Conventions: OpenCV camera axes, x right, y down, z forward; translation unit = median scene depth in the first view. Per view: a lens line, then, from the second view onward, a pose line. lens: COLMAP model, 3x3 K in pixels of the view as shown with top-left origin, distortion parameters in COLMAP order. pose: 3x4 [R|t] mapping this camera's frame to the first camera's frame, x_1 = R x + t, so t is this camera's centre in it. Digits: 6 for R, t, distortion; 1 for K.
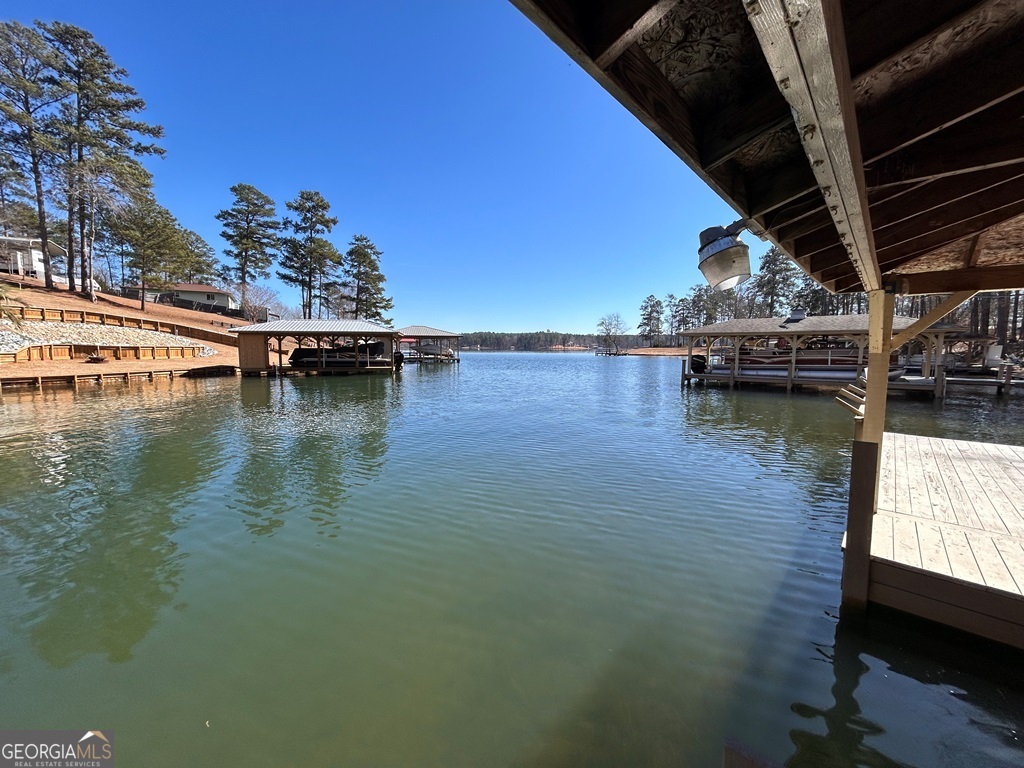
lens RADIAL K [[410.9, 0, 512.0], [0, 410.9, 384.0], [0, 0, 1]] dist [-0.000823, -0.000186]
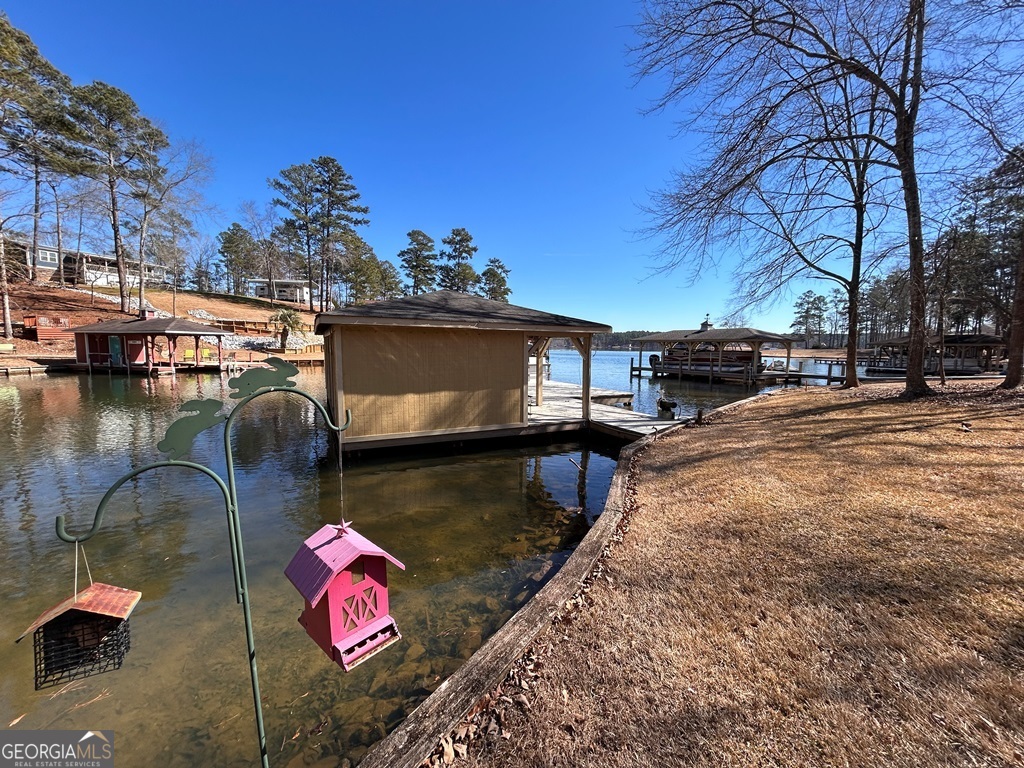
lens RADIAL K [[416.9, 0, 512.0], [0, 416.9, 384.0], [0, 0, 1]] dist [-0.009588, -0.000031]
pose [[0.929981, 0.040497, -0.365369, 0.358180], [-0.040078, 0.999158, 0.008732, 0.026692], [0.365415, 0.006523, 0.930822, -0.369932]]
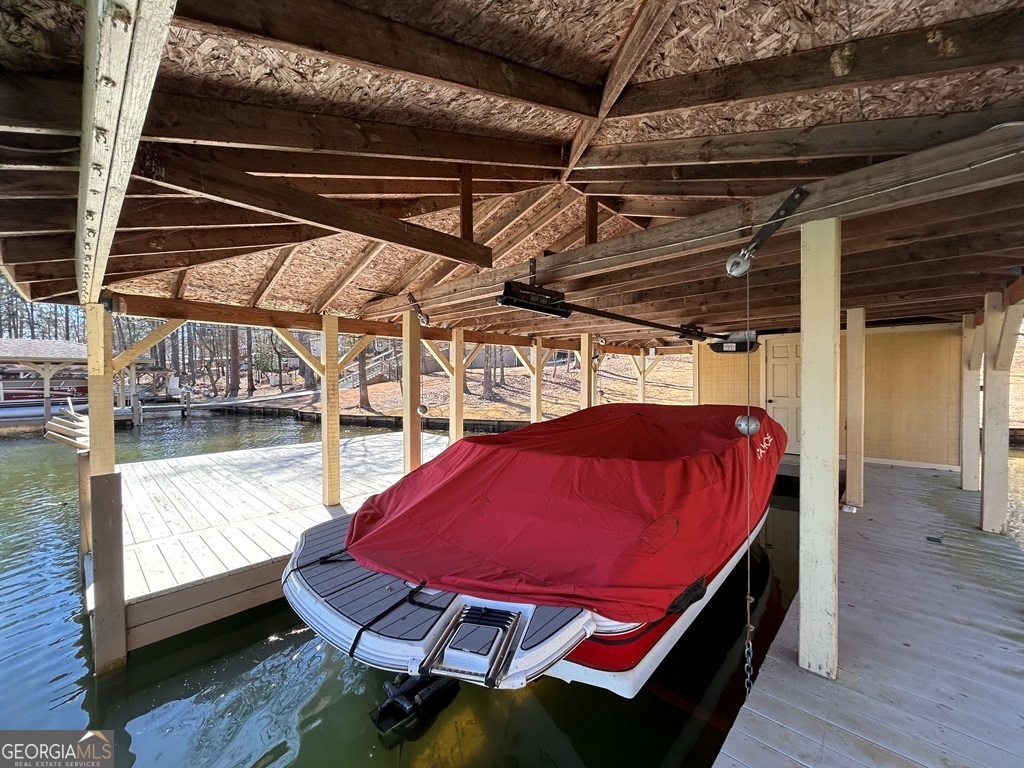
lens RADIAL K [[410.9, 0, 512.0], [0, 410.9, 384.0], [0, 0, 1]] dist [-0.000823, -0.000186]
pose [[0.011129, -0.014862, 0.999828, 0.000537], [0.093857, 0.995491, 0.013753, 0.001641], [-0.995523, 0.093688, 0.012473, 0.009785]]
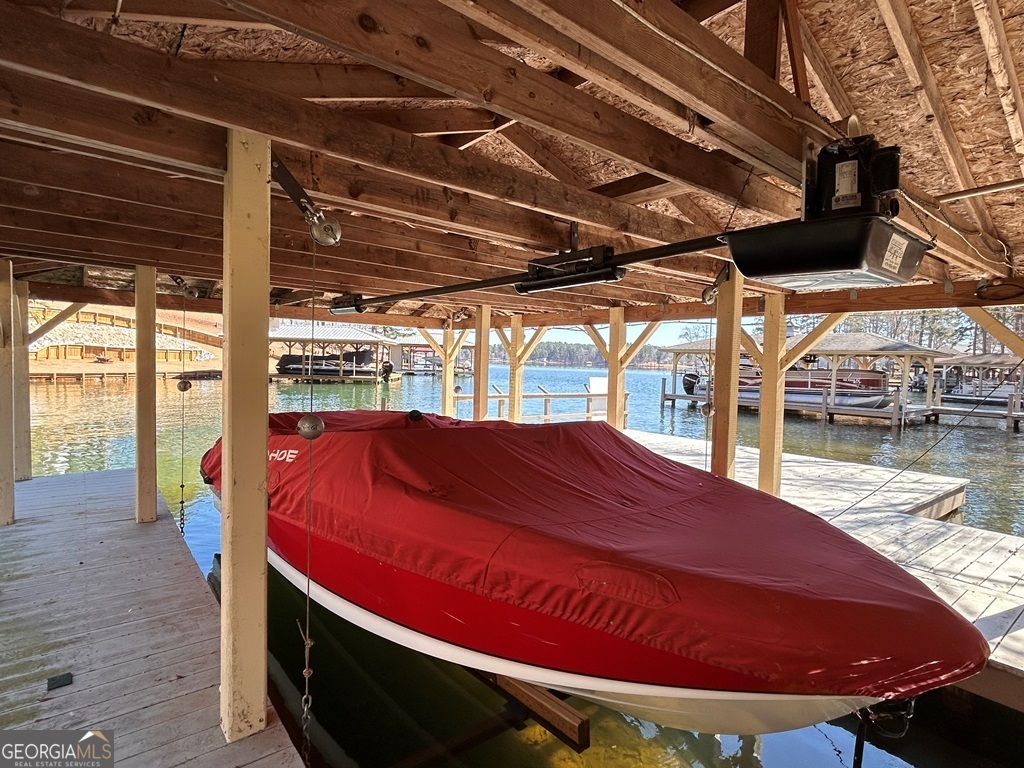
lens RADIAL K [[541.0, 0, 512.0], [0, 541.0, 384.0], [0, 0, 1]] dist [-0.005013, 0.000495]
pose [[0.988204, 0.035258, -0.149030, 0.165701], [-0.042360, 0.998100, -0.044751, 0.014069], [0.147169, 0.050536, 0.987819, -0.147987]]
